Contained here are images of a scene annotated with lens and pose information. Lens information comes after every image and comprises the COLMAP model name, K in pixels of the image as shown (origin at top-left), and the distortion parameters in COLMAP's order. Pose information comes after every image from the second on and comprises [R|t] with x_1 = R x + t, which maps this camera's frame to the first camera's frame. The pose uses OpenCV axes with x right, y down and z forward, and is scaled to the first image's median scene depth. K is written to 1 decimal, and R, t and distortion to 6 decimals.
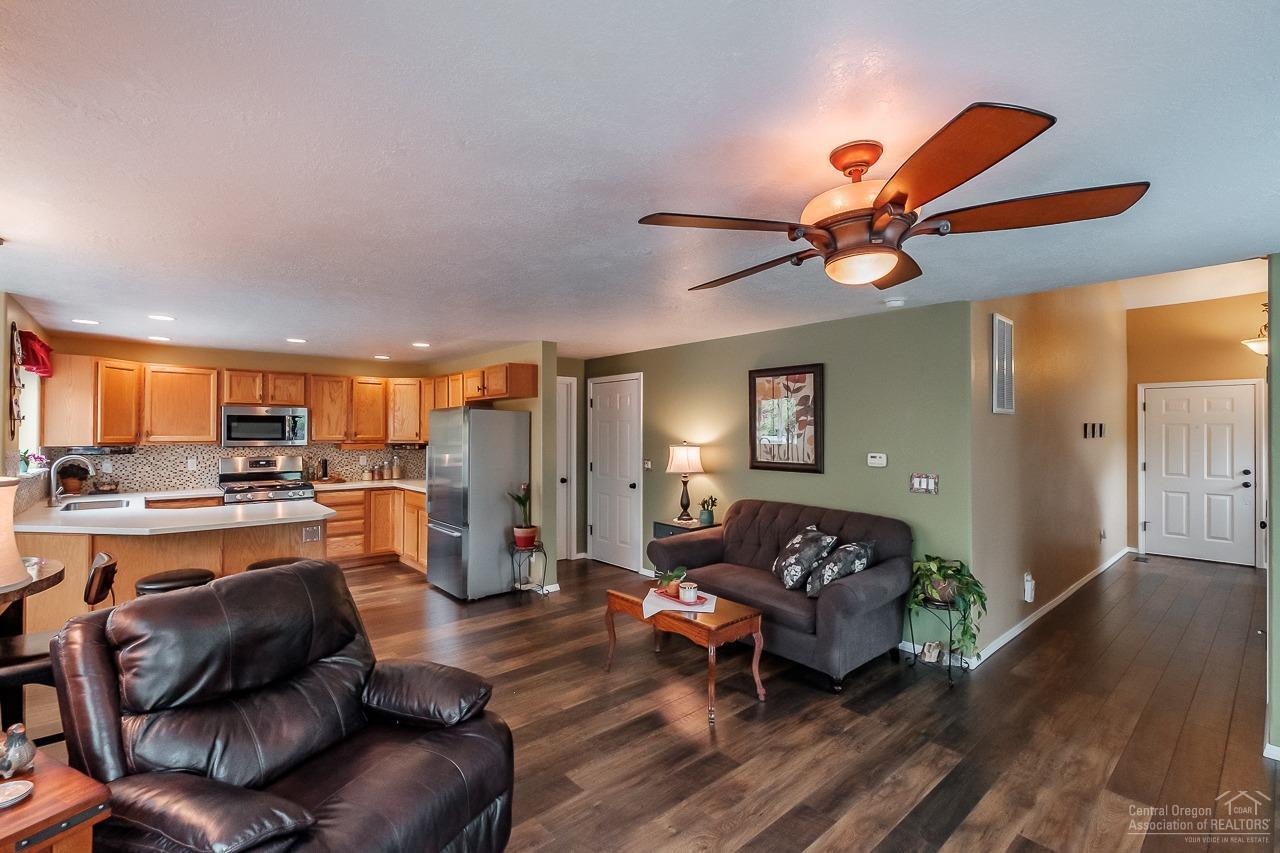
lens RADIAL K [[556.3, 0, 642.2], [0, 556.3, 425.7], [0, 0, 1]] dist [-0.000383, -0.000075]
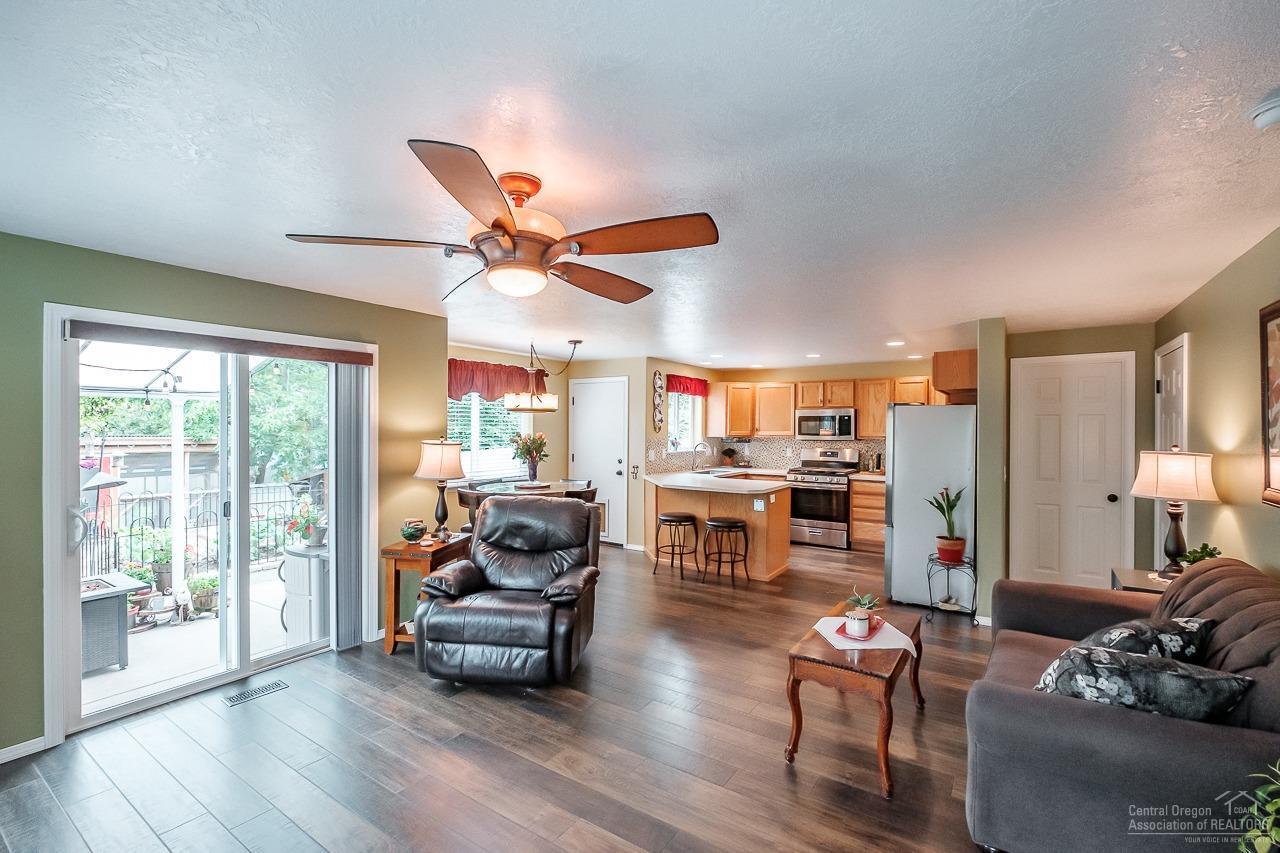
lens RADIAL K [[556.3, 0, 642.2], [0, 556.3, 425.7], [0, 0, 1]] dist [-0.000383, -0.000075]
pose [[0.280426, -0.004927, -0.959863, 0.483051], [0.008815, 0.999958, -0.002557, 0.004054], [0.959835, -0.007744, 0.280457, 0.288152]]
